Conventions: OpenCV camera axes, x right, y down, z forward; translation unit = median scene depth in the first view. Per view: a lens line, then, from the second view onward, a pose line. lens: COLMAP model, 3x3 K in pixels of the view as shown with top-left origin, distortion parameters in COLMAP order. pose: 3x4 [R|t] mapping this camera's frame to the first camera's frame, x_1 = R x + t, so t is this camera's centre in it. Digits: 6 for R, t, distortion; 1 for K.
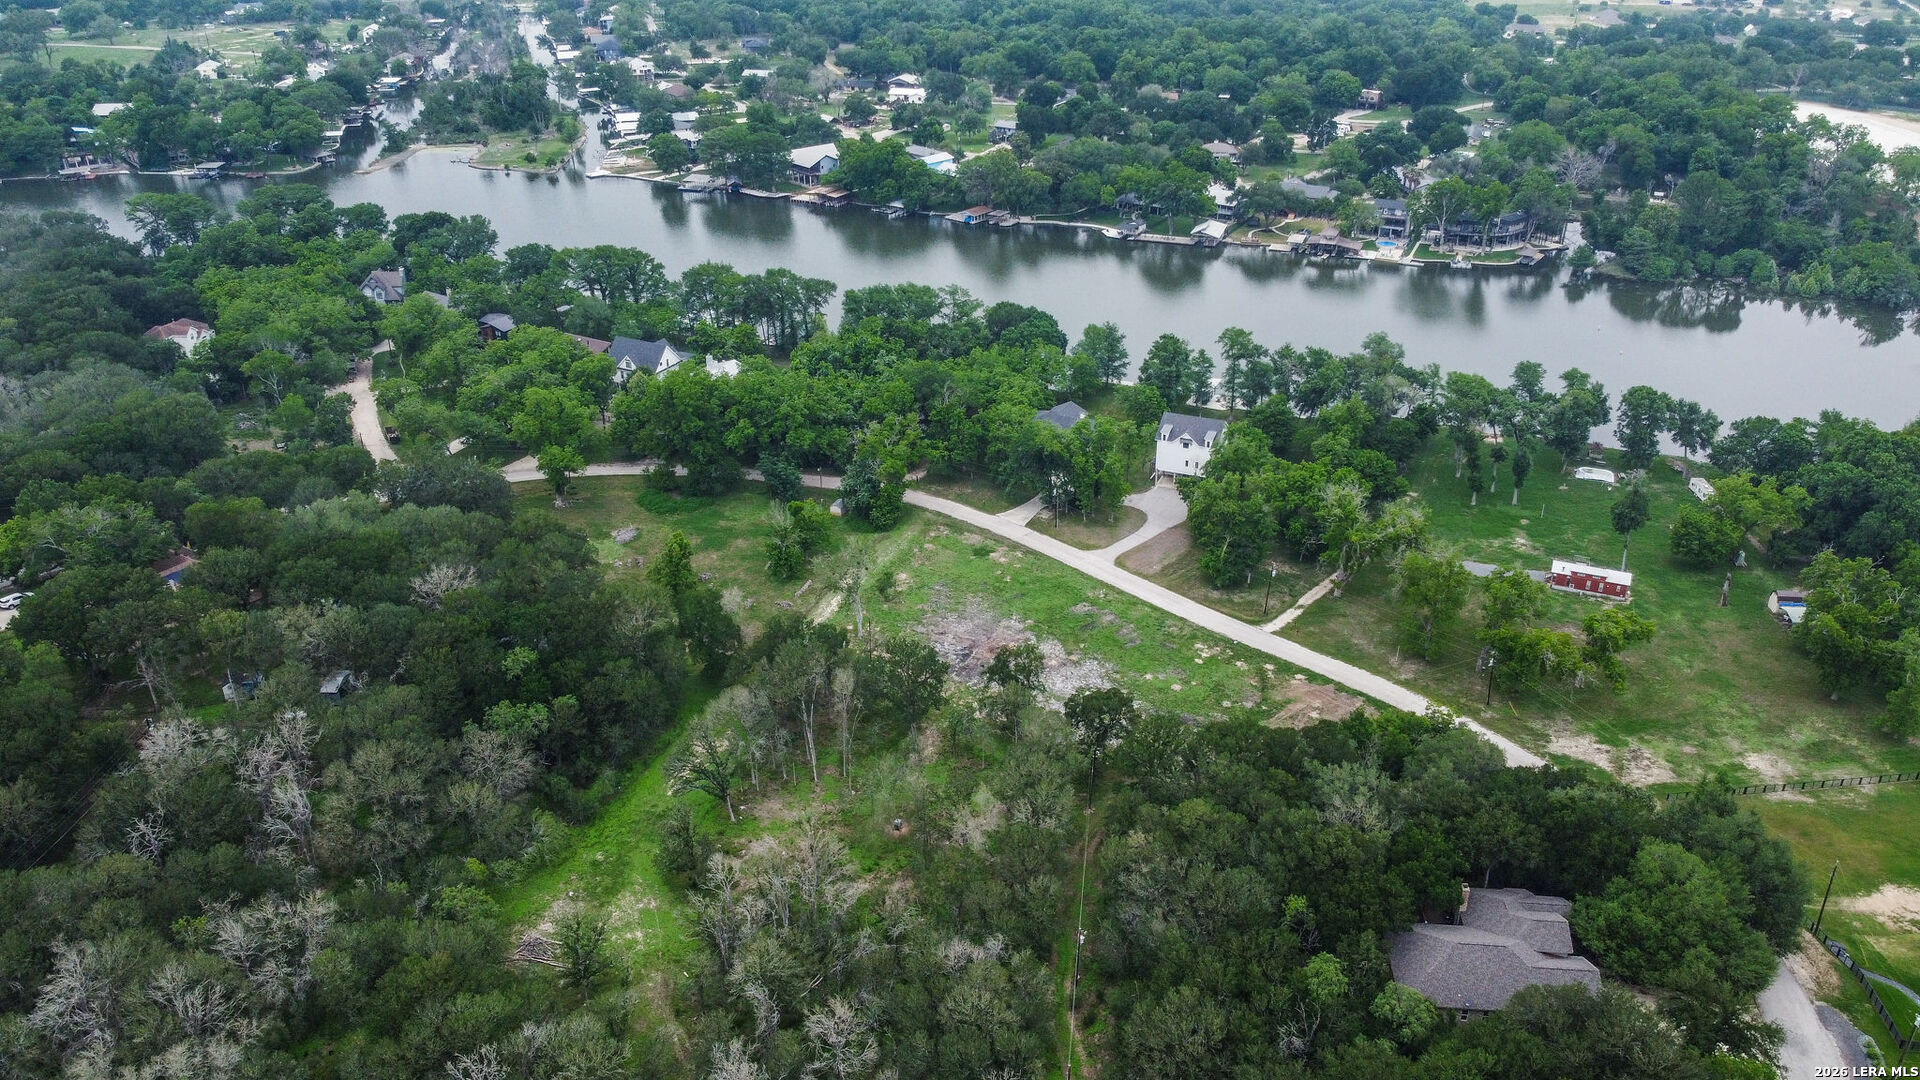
lens RADIAL K [[1428.5, 0, 961.4], [0, 1428.5, 585.8], [0, 0, 1]] dist [0.007805, -0.018204]
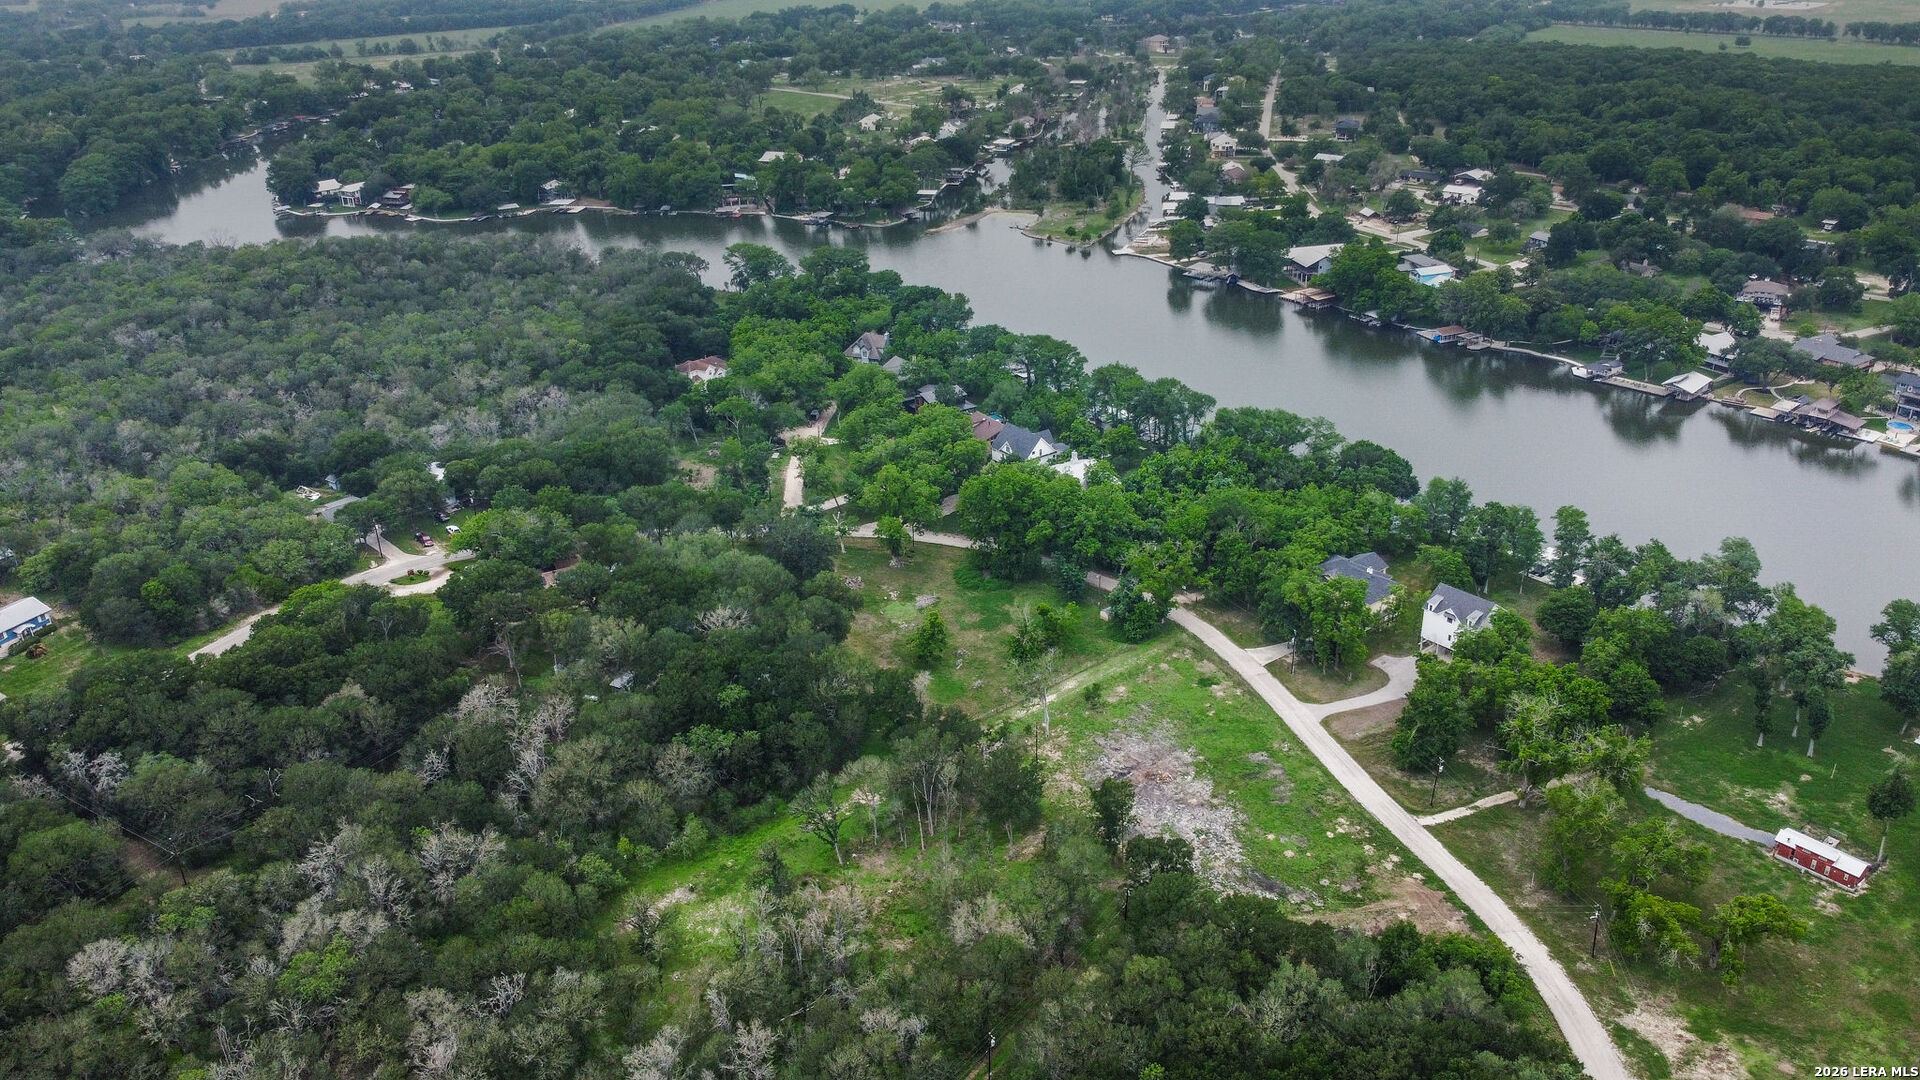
lens RADIAL K [[1428.5, 0, 961.4], [0, 1428.5, 585.8], [0, 0, 1]] dist [0.007805, -0.018204]
pose [[0.891304, 0.189628, -0.411849, 0.212416], [-0.197238, 0.980052, 0.024393, -0.064413], [0.408259, 0.059491, 0.910926, -0.045392]]
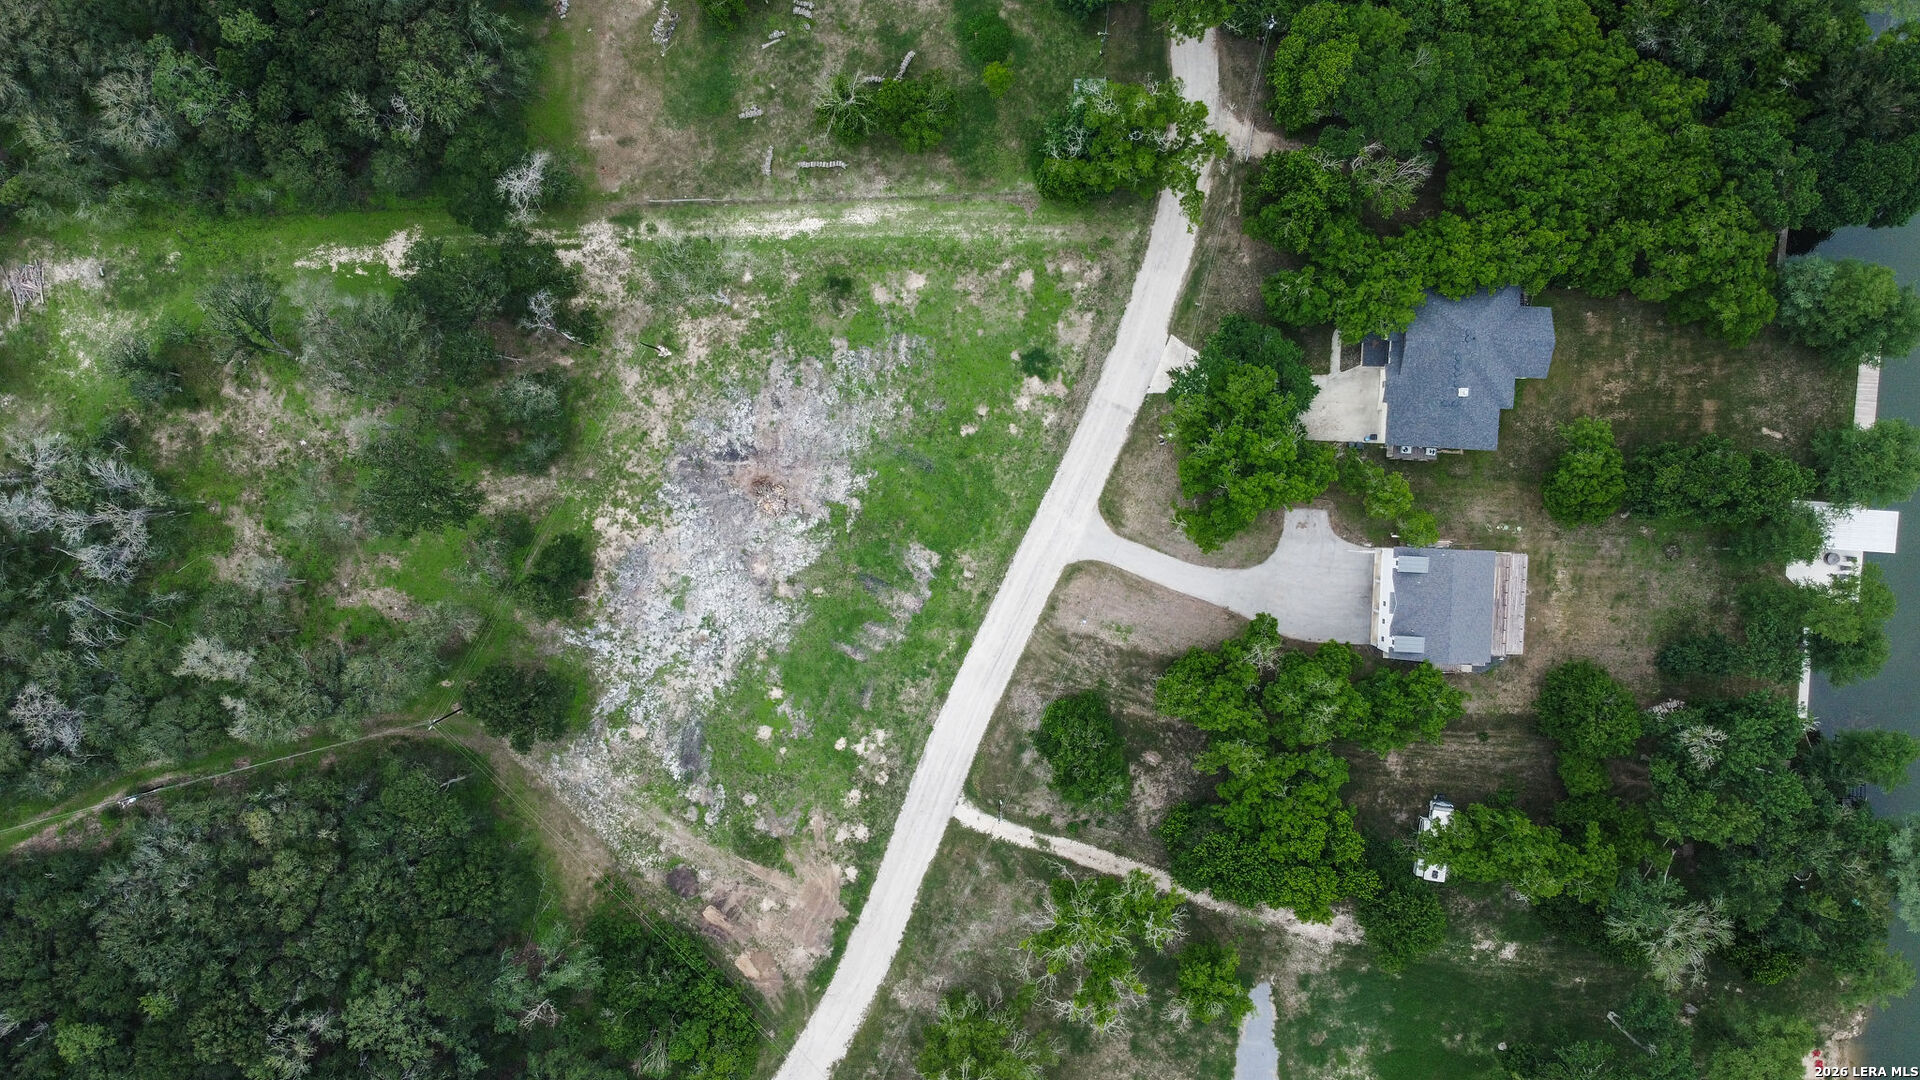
lens RADIAL K [[1428.5, 0, 961.4], [0, 1428.5, 585.8], [0, 0, 1]] dist [0.007805, -0.018204]
pose [[0.365185, 0.930509, 0.028153, 0.059480], [-0.410627, 0.133865, 0.901924, -0.443512], [0.835480, -0.340929, 0.430977, 0.499077]]
